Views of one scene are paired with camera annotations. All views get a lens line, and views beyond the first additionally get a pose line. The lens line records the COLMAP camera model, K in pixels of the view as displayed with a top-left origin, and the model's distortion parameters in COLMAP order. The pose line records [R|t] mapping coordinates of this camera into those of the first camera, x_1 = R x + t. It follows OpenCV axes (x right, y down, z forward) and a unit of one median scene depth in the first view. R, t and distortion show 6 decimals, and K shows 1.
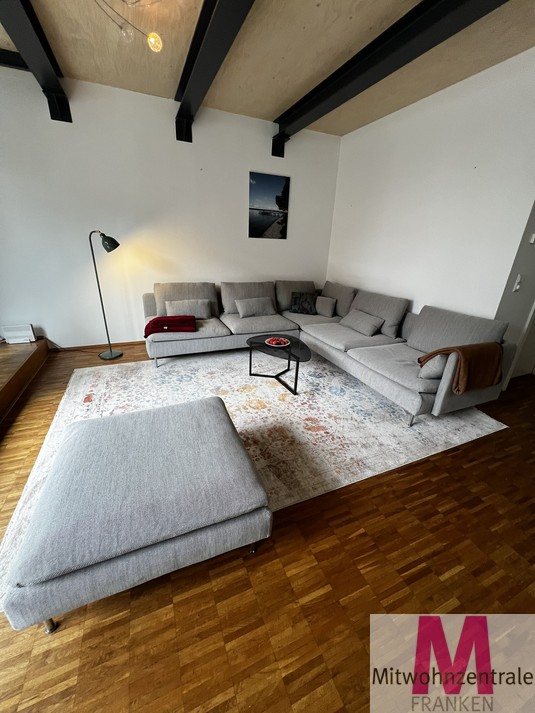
lens RADIAL K [[285.9, 0, 269.4], [0, 285.9, 356.0], [0, 0, 1]] dist [-0.002626, -0.000119]
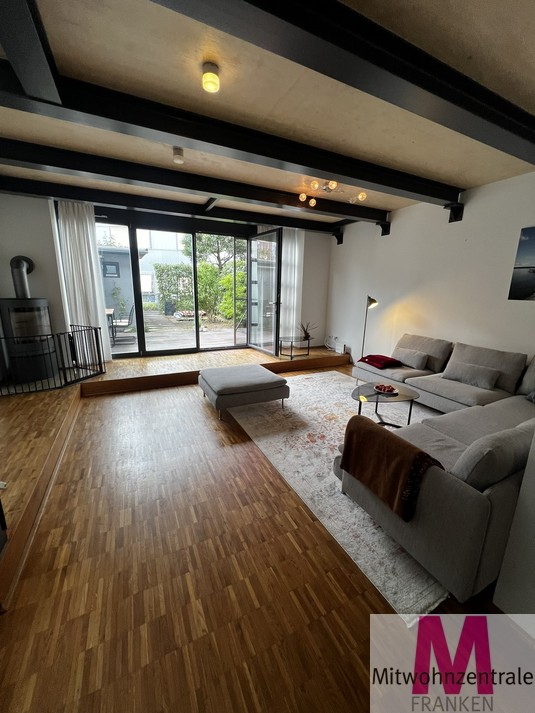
lens RADIAL K [[285.9, 0, 269.4], [0, 285.9, 356.0], [0, 0, 1]] dist [-0.002626, -0.000119]
pose [[0.048421, 0.190268, -0.980537, 1.100643], [-0.390731, 0.907066, 0.156717, -0.168839], [0.919230, 0.375538, 0.118265, 0.444976]]
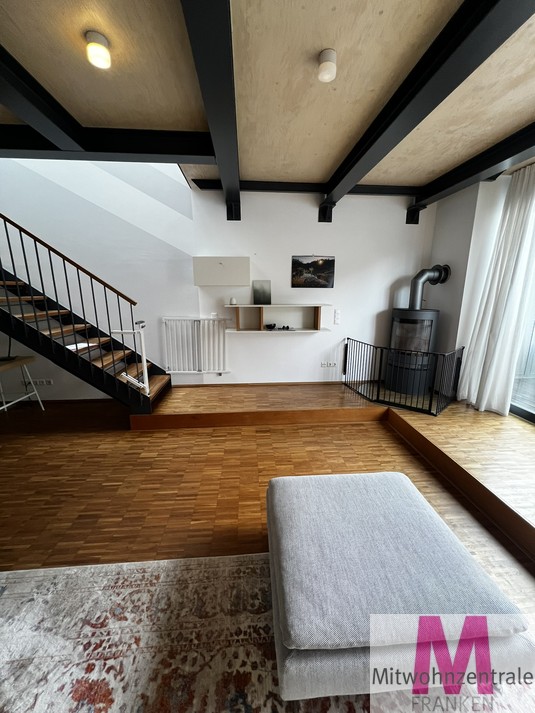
lens RADIAL K [[285.9, 0, 269.4], [0, 285.9, 356.0], [0, 0, 1]] dist [-0.002626, -0.000119]
pose [[-0.943942, -0.113833, 0.309862, -0.172102], [0.086960, 0.819763, 0.566063, -0.386490], [-0.318450, 0.561276, -0.763910, 0.786232]]
